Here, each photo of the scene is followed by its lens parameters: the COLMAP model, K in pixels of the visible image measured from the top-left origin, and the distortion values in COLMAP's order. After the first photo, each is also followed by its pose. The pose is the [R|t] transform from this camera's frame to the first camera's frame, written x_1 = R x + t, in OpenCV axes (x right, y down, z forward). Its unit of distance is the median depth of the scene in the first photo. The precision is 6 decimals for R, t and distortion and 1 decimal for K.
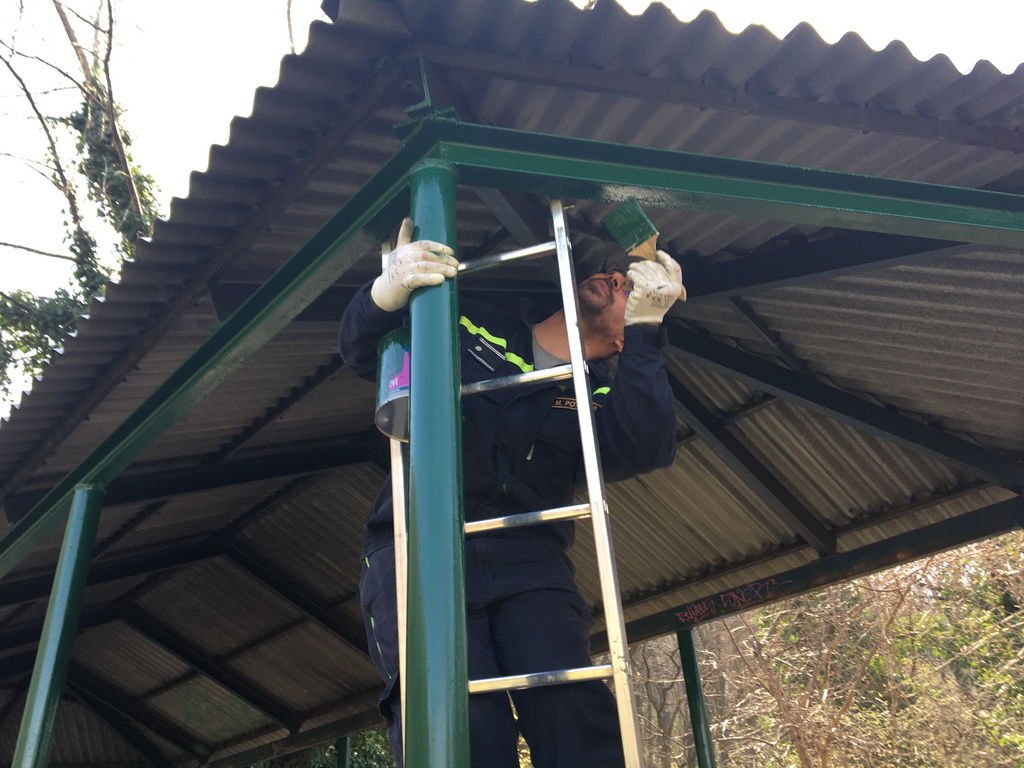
lens RADIAL K [[879.2, 0, 507.6], [0, 879.2, 408.7], [0, 0, 1]] dist [0.099354, -0.139626]
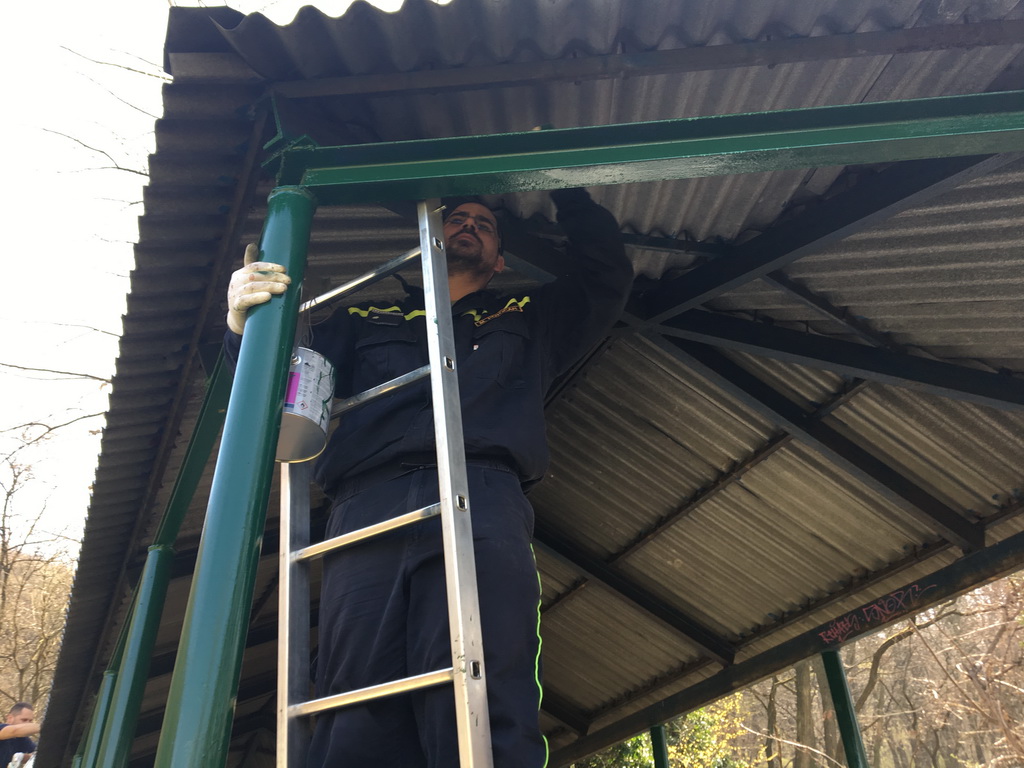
lens RADIAL K [[879.2, 0, 507.6], [0, 879.2, 408.7], [0, 0, 1]] dist [0.099354, -0.139626]
pose [[0.957189, -0.137616, -0.254660, 0.166590], [0.122749, 0.989716, -0.073456, 0.035172], [0.262150, 0.039052, 0.964237, 0.032629]]
